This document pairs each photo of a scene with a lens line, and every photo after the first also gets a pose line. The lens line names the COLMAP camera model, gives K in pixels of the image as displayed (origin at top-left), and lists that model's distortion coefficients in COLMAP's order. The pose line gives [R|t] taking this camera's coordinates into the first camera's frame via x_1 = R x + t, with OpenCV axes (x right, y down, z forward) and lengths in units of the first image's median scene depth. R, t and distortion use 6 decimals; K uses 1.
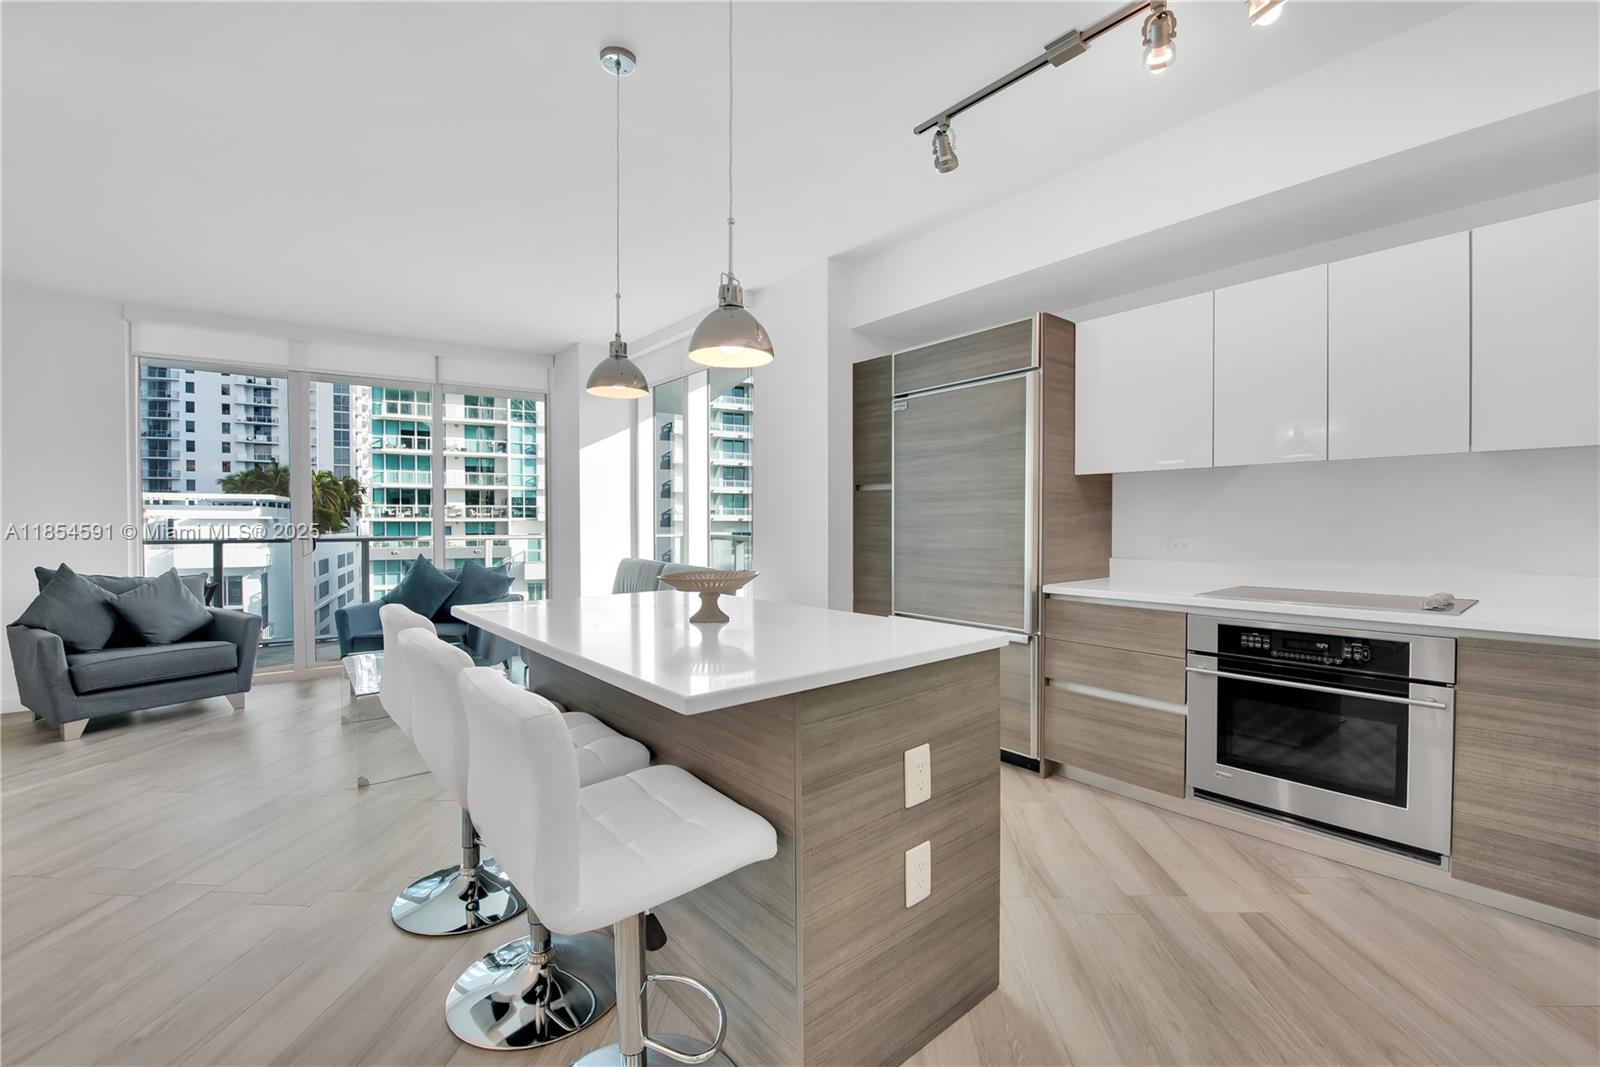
lens RADIAL K [[674.2, 0, 849.7], [0, 674.2, 535.5], [0, 0, 1]] dist [-0.014699, -0.000260]
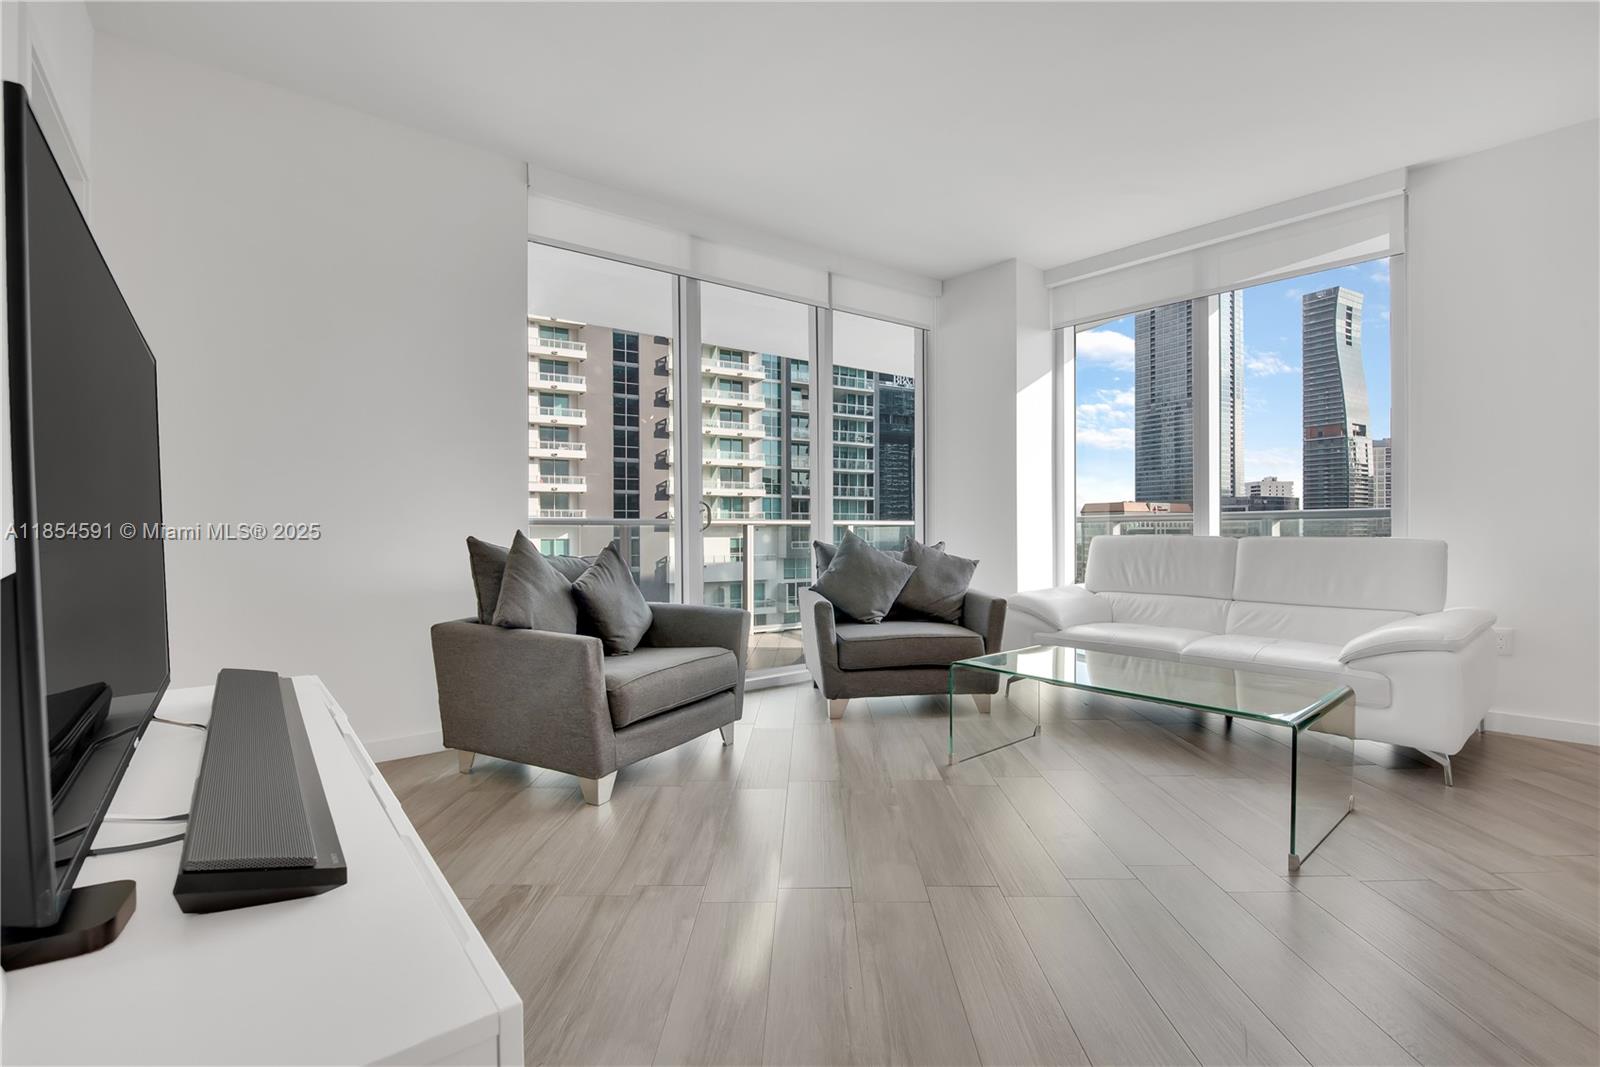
lens RADIAL K [[701.1, 0, 801.5], [0, 701.1, 544.6], [0, 0, 1]] dist [-0.030566, -0.000208]
pose [[0.999946, -0.003917, 0.009582, -1.012503], [0.003915, 0.999992, 0.000293, 0.061874], [-0.009583, -0.000255, 0.999954, 0.323591]]
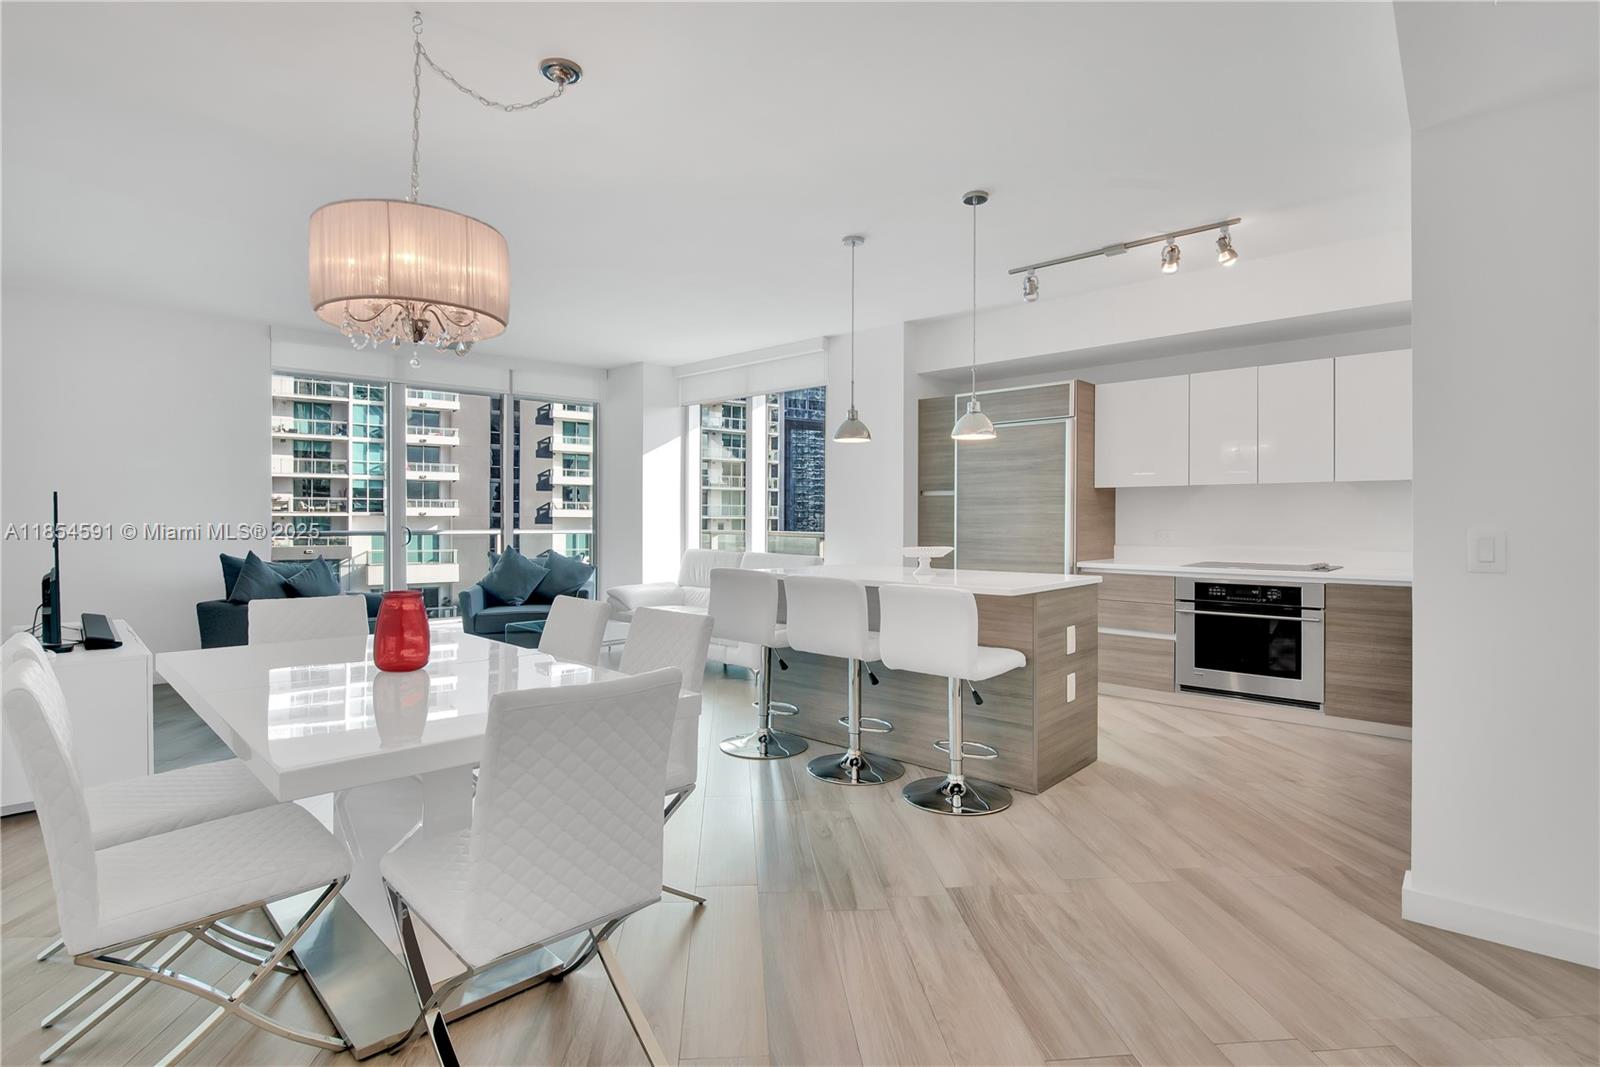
lens RADIAL K [[787.8, 0, 813.4], [0, 787.8, 521.4], [0, 0, 1]] dist [0.011411, 0.000552]
pose [[0.994825, 0.004996, 0.101484, -0.384887], [-0.003174, 0.999831, -0.018109, 0.013936], [-0.101557, 0.017693, 0.994672, -0.555185]]
